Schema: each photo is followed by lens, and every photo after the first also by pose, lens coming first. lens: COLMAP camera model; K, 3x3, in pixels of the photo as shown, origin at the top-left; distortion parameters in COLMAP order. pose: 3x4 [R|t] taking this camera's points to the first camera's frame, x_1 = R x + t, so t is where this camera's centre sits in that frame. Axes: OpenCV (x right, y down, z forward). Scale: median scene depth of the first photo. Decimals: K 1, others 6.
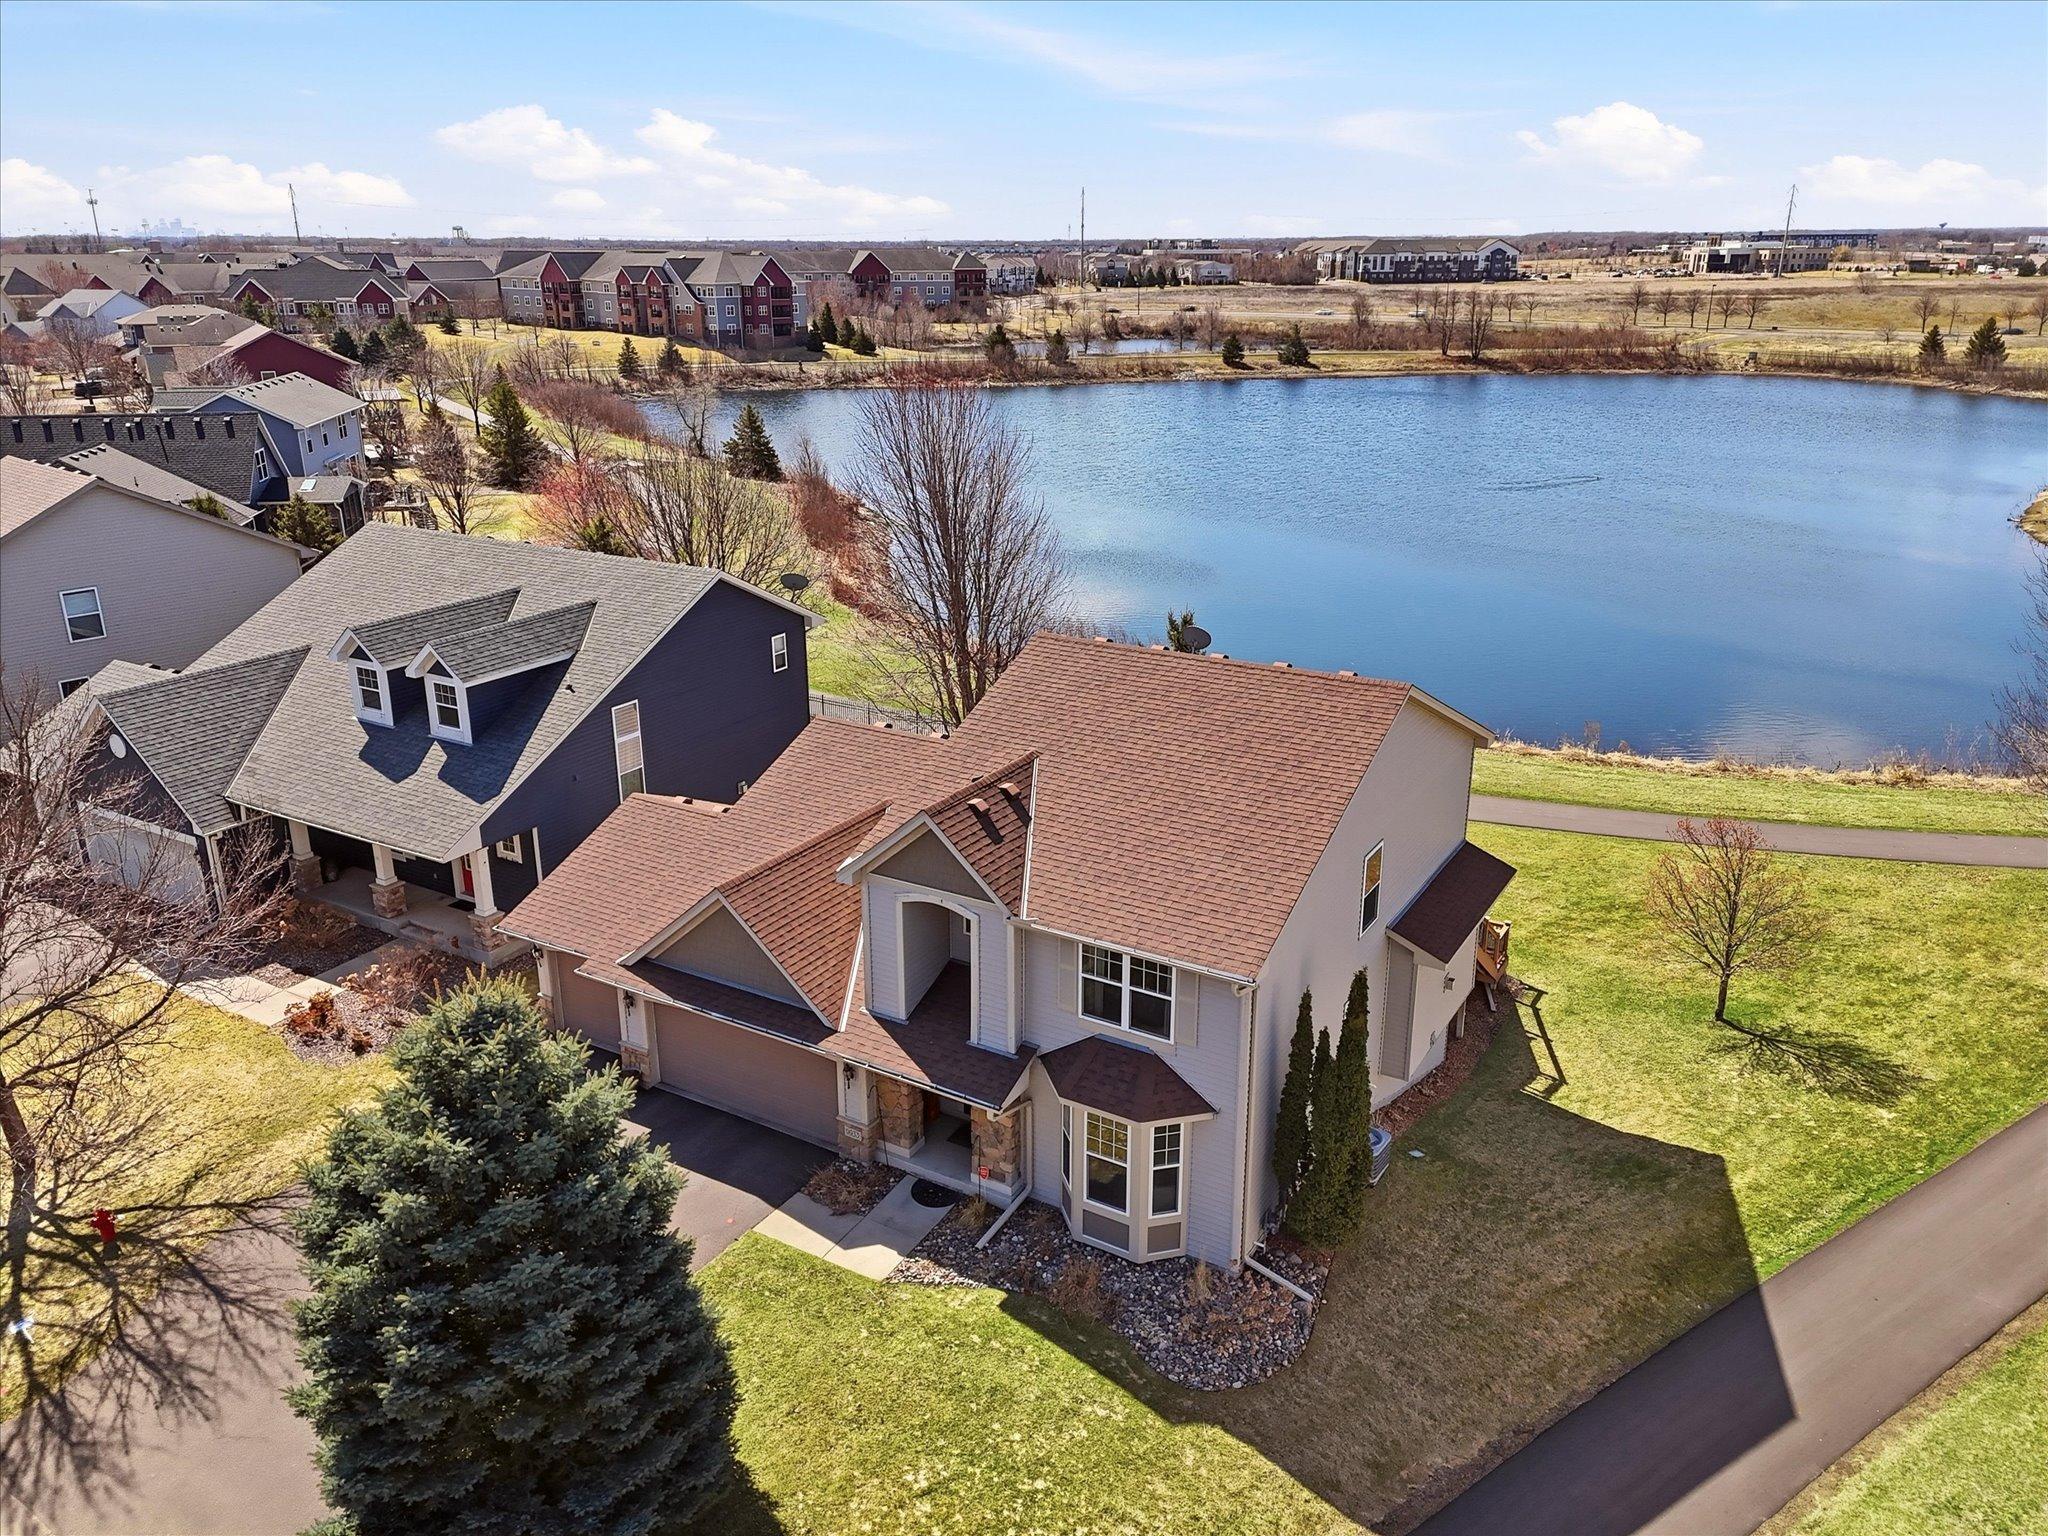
lens RADIAL K [[1496.8, 0, 1025.7], [0, 1496.8, 775.3], [0, 0, 1]] dist [0.080870, -0.066538]
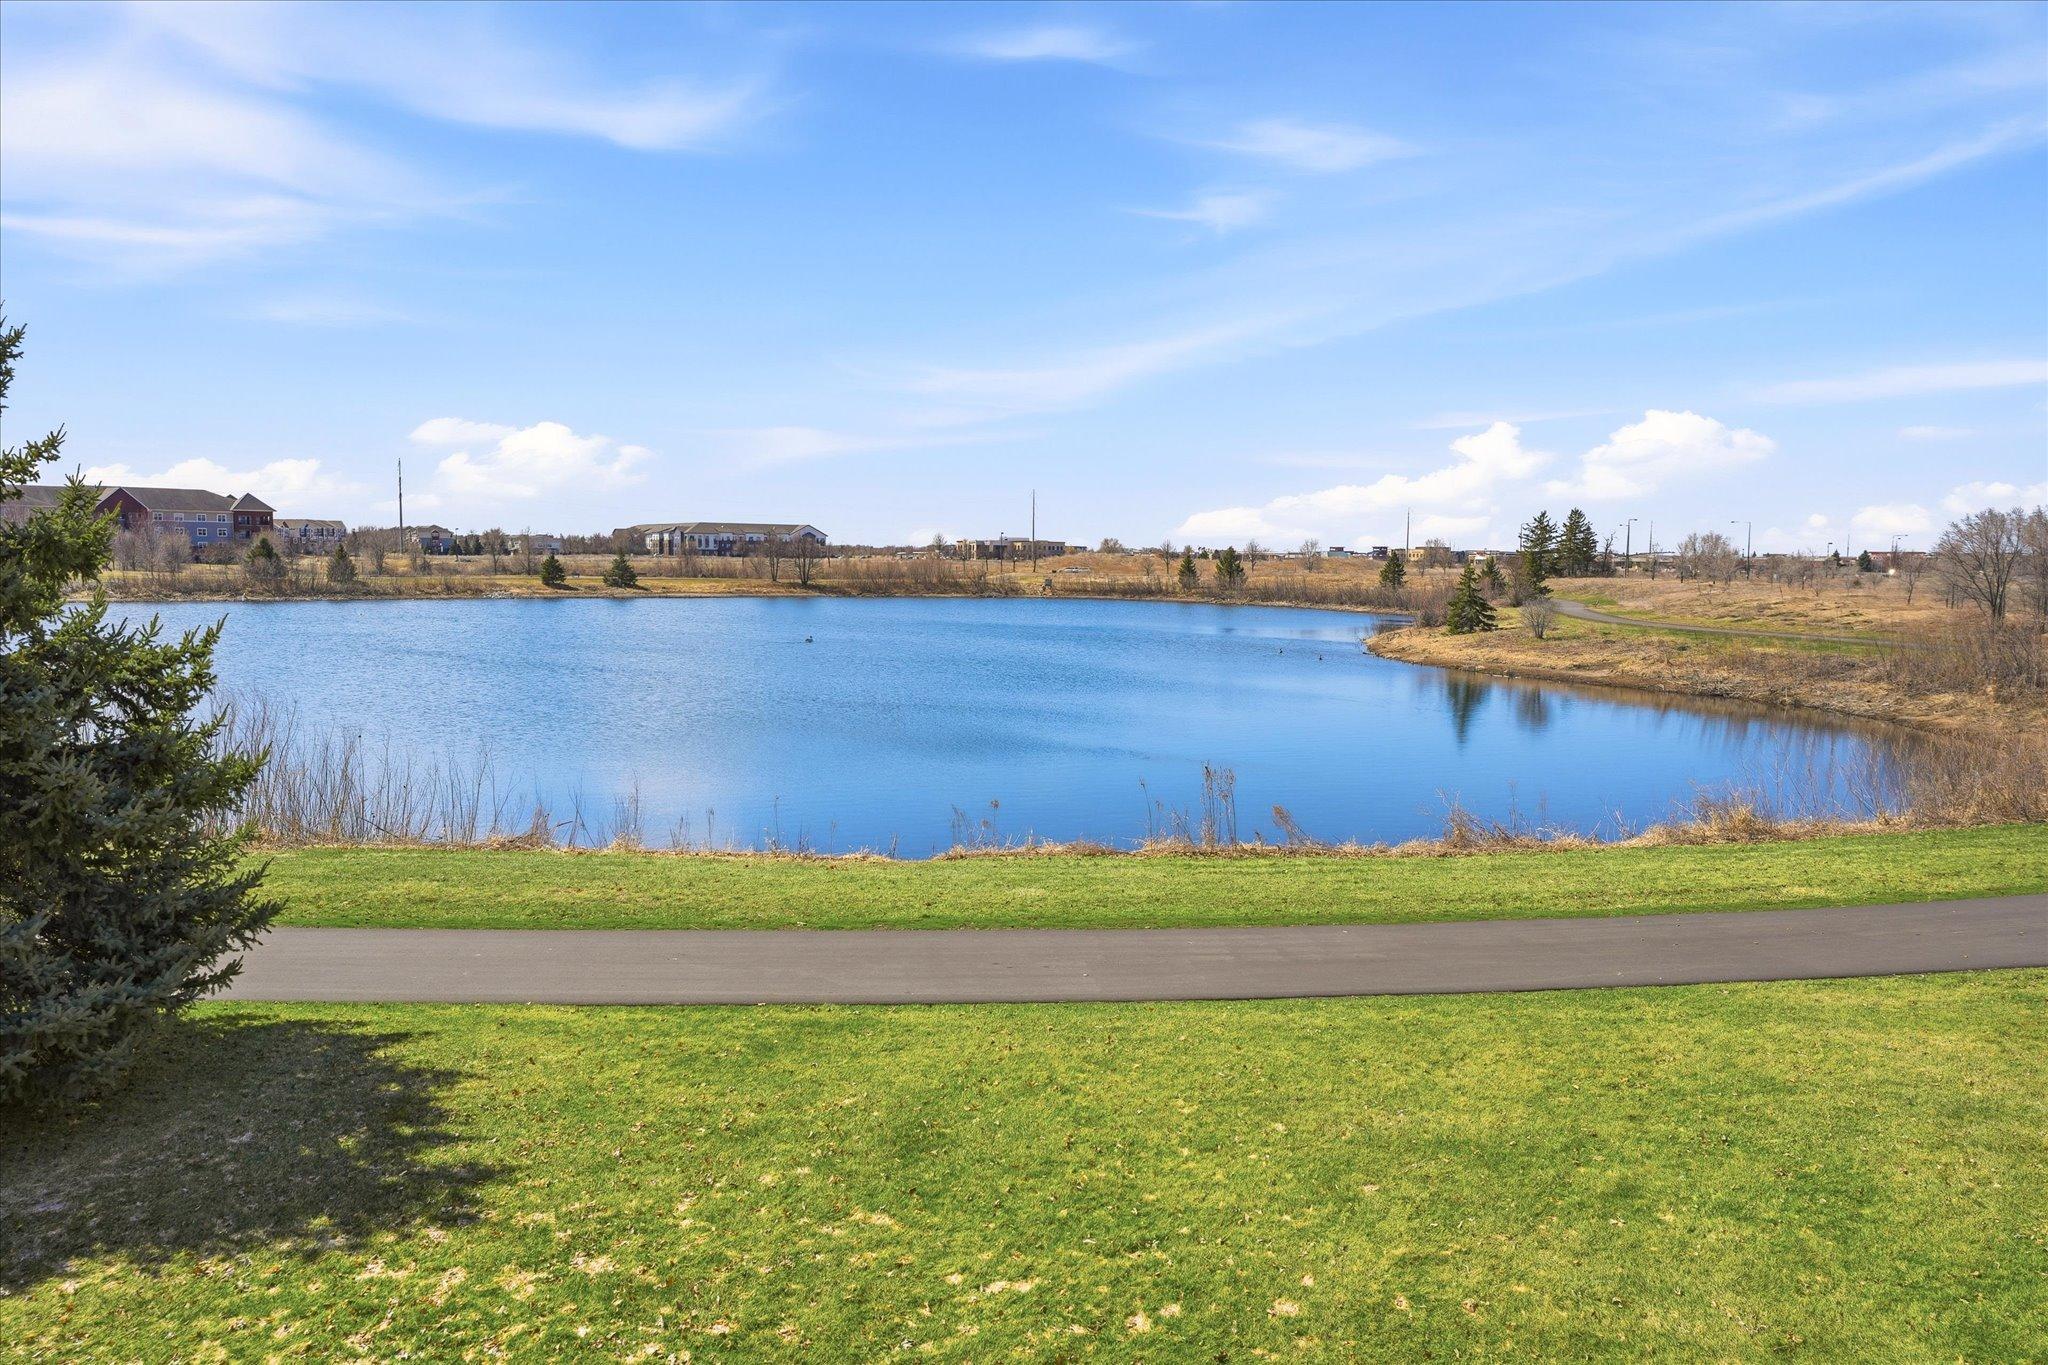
lens RADIAL K [[1374.8, 0, 1024.0], [0, 1374.8, 682.5], [0, 0, 1]] dist [0.001487, -0.001121]
pose [[0.902623, -0.025170, 0.429695, 0.285495], [0.129819, 0.967721, -0.216014, 0.045486], [-0.410387, 0.250762, 0.876756, 1.304562]]
